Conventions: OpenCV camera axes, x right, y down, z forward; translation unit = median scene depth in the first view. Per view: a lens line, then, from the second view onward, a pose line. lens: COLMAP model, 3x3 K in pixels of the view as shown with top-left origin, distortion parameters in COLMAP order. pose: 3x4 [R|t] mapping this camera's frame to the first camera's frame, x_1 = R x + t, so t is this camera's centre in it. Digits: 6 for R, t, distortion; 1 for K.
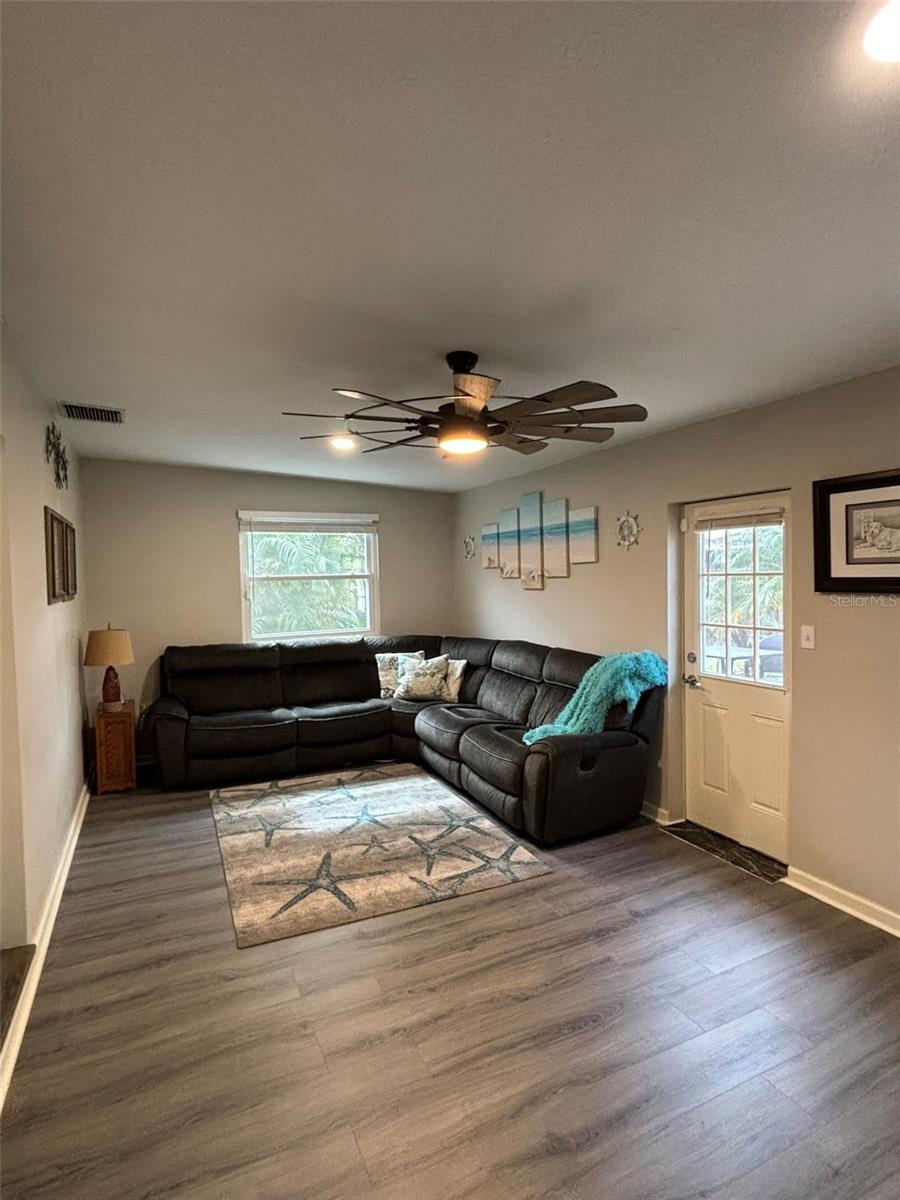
lens RADIAL K [[606.2, 0, 449.6], [0, 606.2, 596.2], [0, 0, 1]] dist [-0.000062, -0.000495]
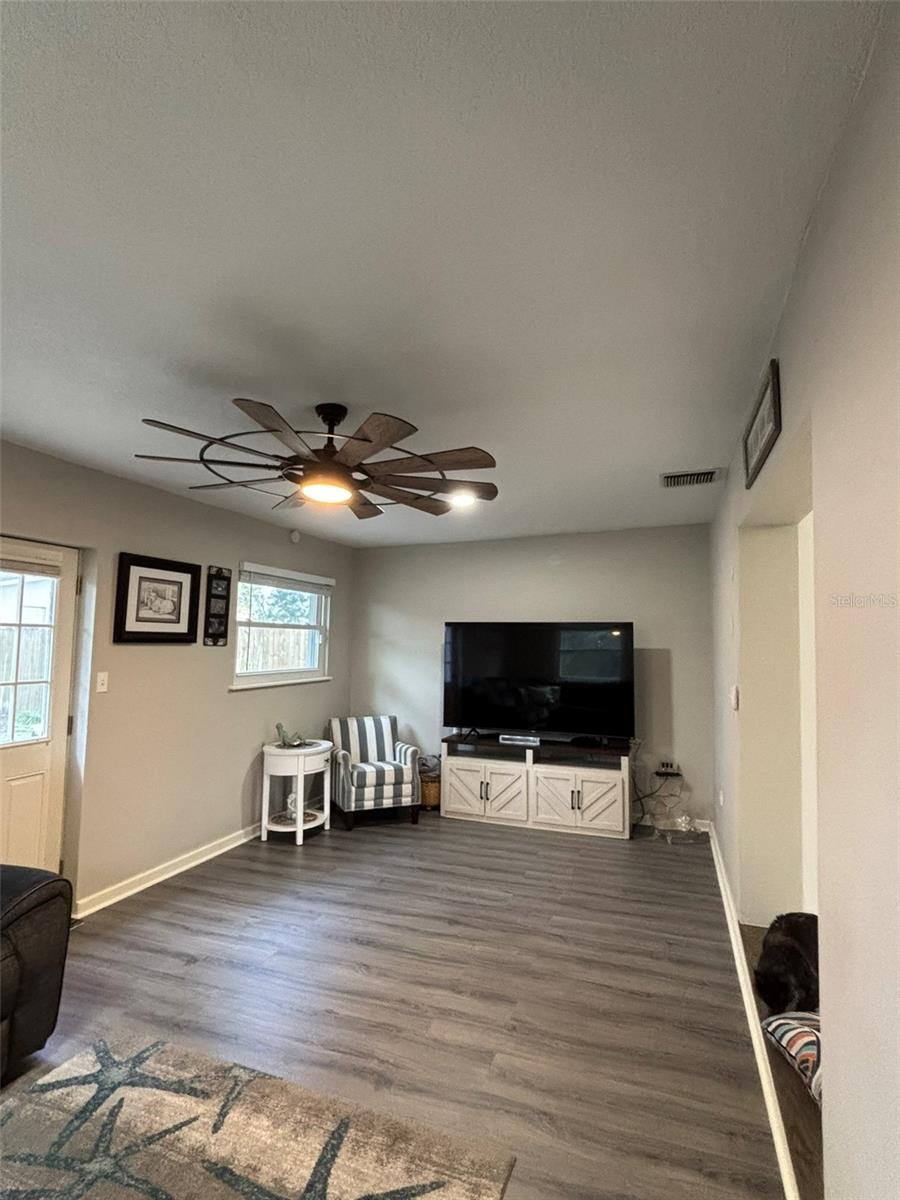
lens RADIAL K [[606.2, 0, 450.3], [0, 606.2, 602.7], [0, 0, 1]] dist [-0.000062, -0.000495]
pose [[-0.693825, 0.045931, 0.718678, -0.549464], [0.015998, 0.998701, -0.048382, -0.013778], [-0.719966, -0.022071, -0.693658, 1.030341]]
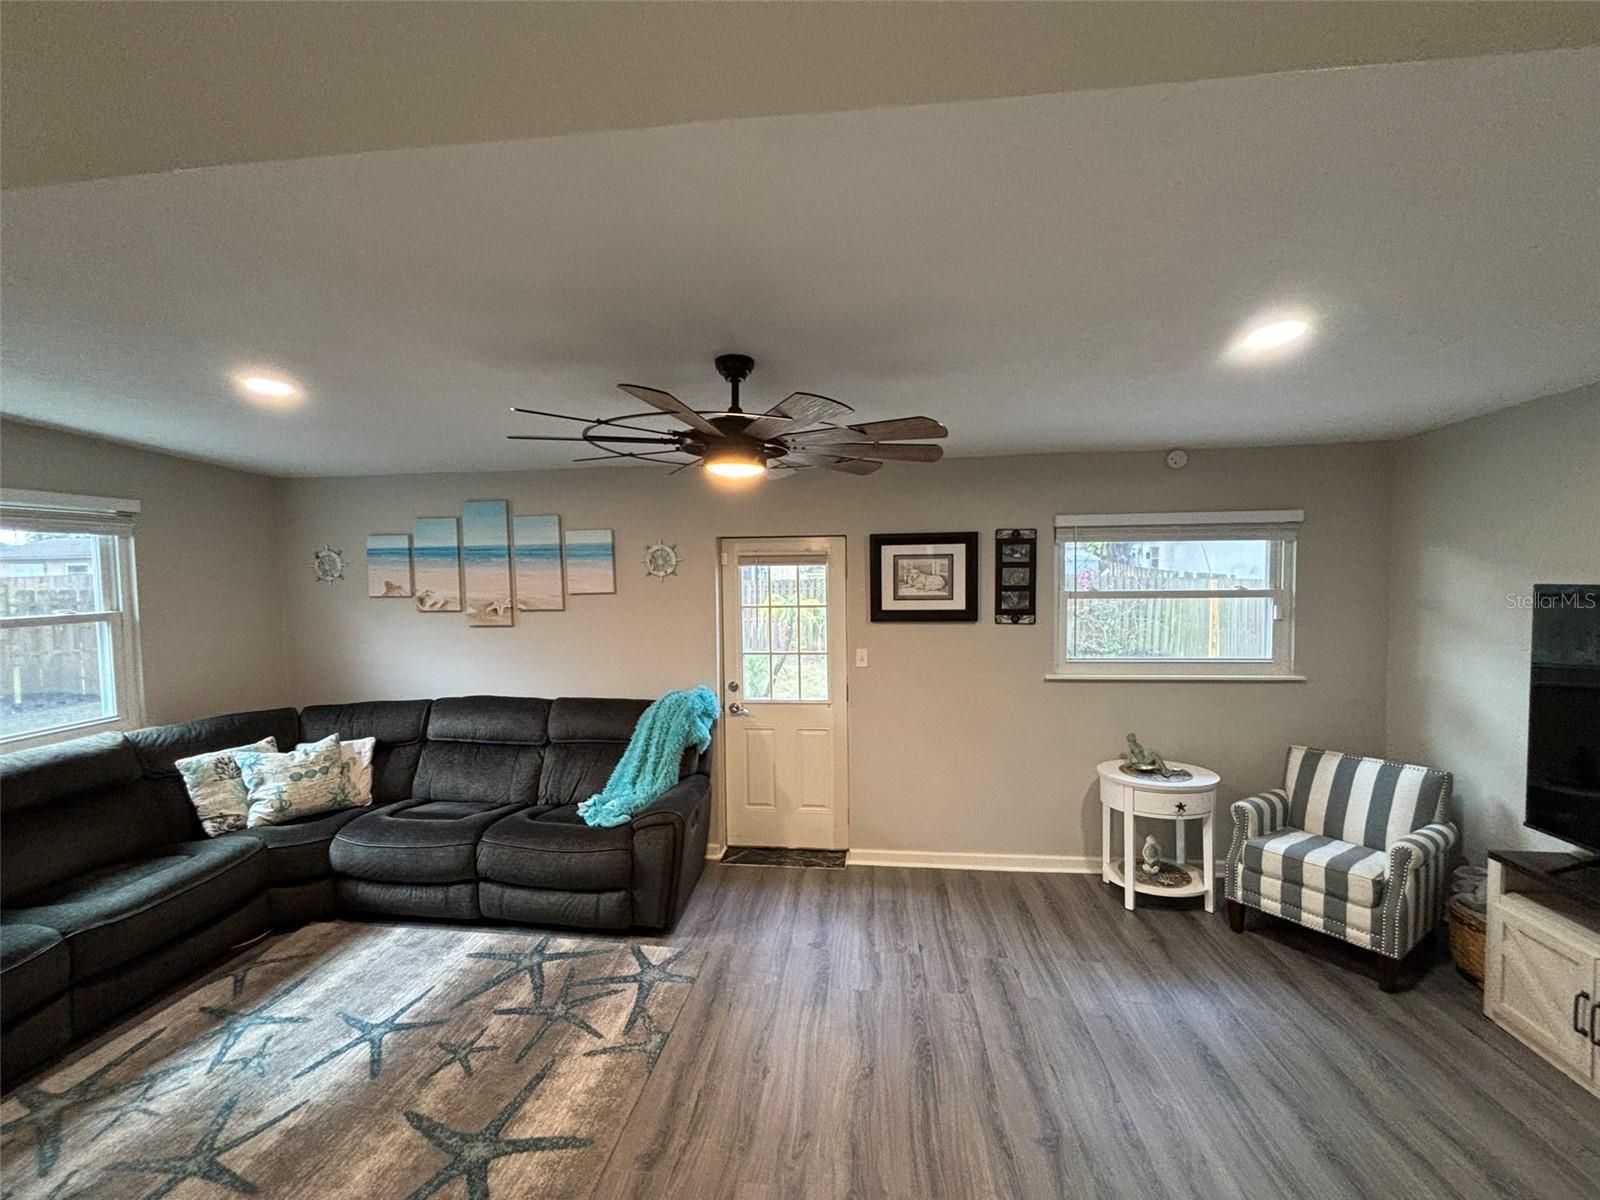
lens RADIAL K [[644.6, 0, 803.5], [0, 644.6, 604.0], [0, 0, 1]] dist [0.000951, -0.001078]
pose [[0.534834, -0.031338, 0.844376, -0.448189], [0.032503, 0.999335, 0.016501, -0.053325], [-0.844332, 0.018620, 0.535497, 0.307302]]
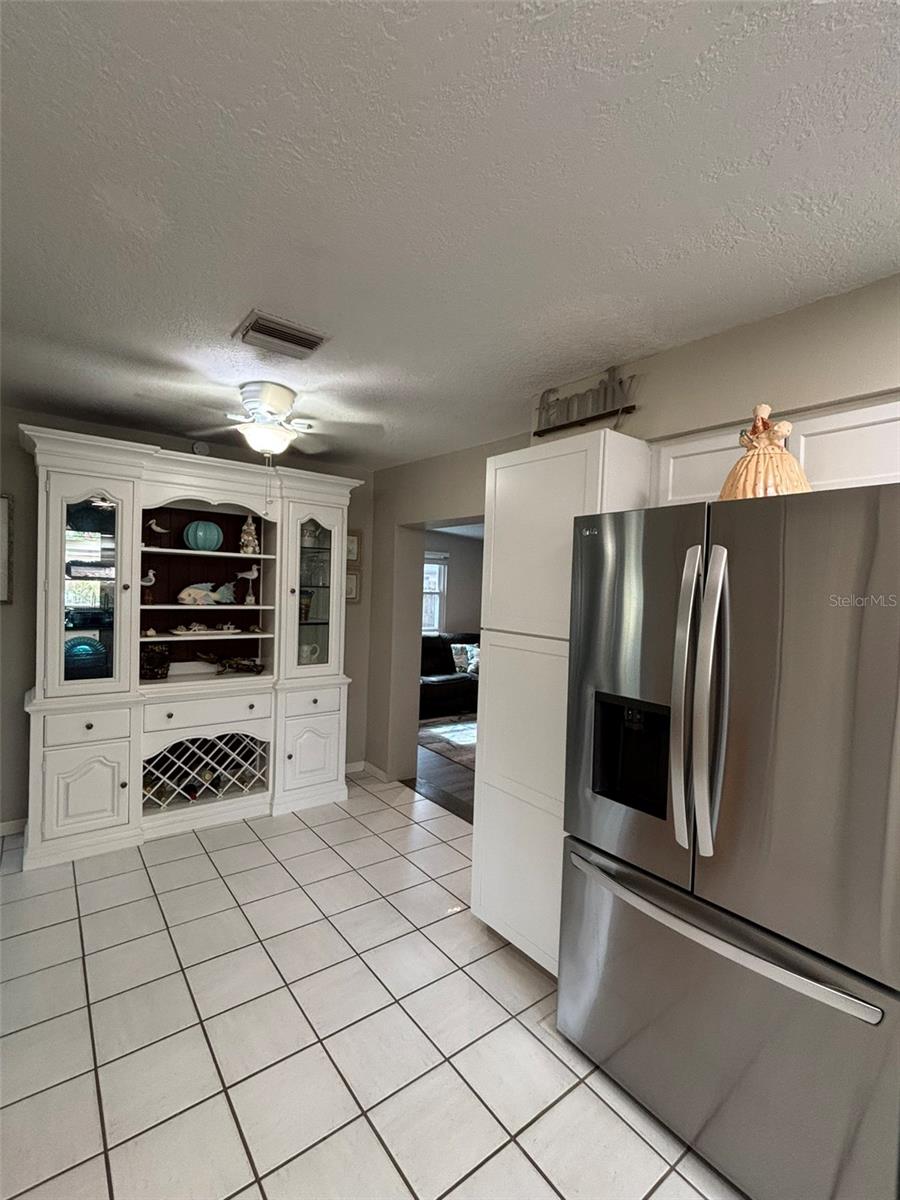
lens RADIAL K [[528.2, 0, 451.0], [0, 528.2, 598.1], [0, 0, 1]] dist [-0.030040, -0.000712]
pose [[0.977299, 0.047174, 0.206544, -0.596230], [-0.045130, 0.998874, -0.014598, -0.004857], [-0.207000, 0.004945, 0.978328, -0.470693]]
